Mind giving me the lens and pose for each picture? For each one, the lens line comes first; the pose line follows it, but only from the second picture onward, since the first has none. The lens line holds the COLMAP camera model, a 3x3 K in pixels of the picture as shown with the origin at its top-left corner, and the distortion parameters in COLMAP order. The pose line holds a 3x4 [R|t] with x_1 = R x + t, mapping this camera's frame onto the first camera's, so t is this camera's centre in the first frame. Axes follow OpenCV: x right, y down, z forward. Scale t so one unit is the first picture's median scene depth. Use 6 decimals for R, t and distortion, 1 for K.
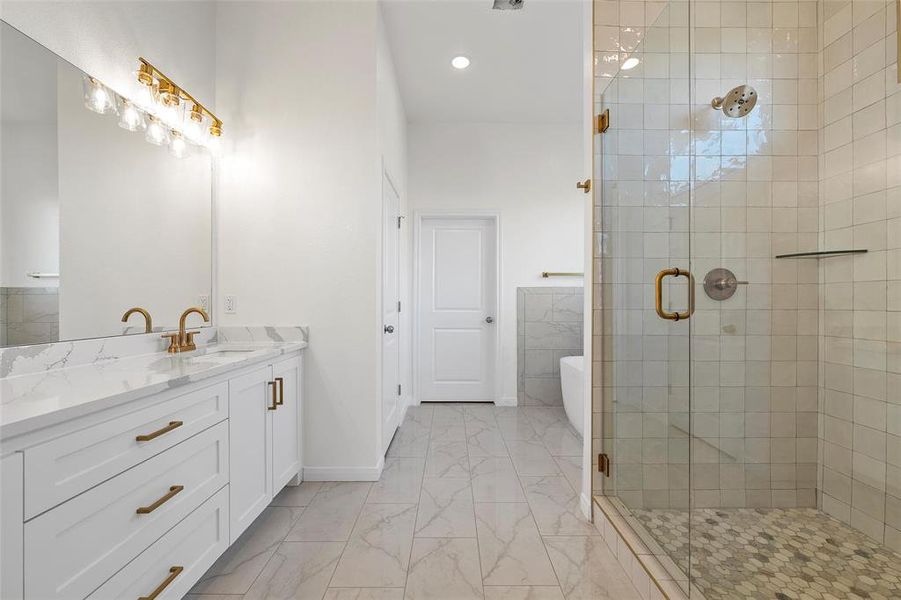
lens RADIAL K [[354.0, 0, 454.6], [0, 354.0, 303.6], [0, 0, 1]] dist [0.001566, 0.000064]
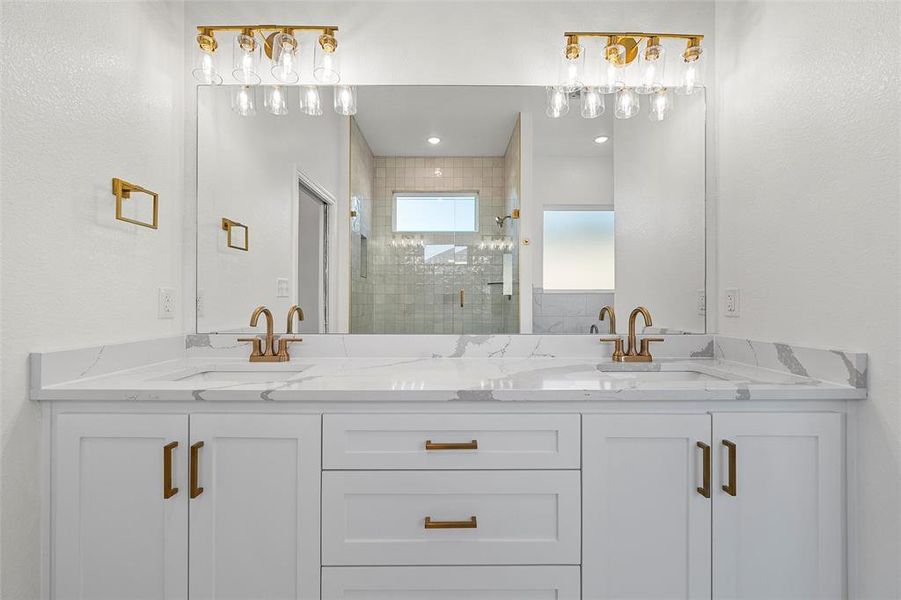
lens RADIAL K [[354.0, 0, 454.6], [0, 354.0, 303.6], [0, 0, 1]] dist [0.001566, 0.000064]
pose [[-0.001448, 0.003355, -0.999993, 0.030213], [-0.000668, 0.999994, 0.003356, 0.002168], [0.999999, 0.000673, -0.001445, 0.599501]]
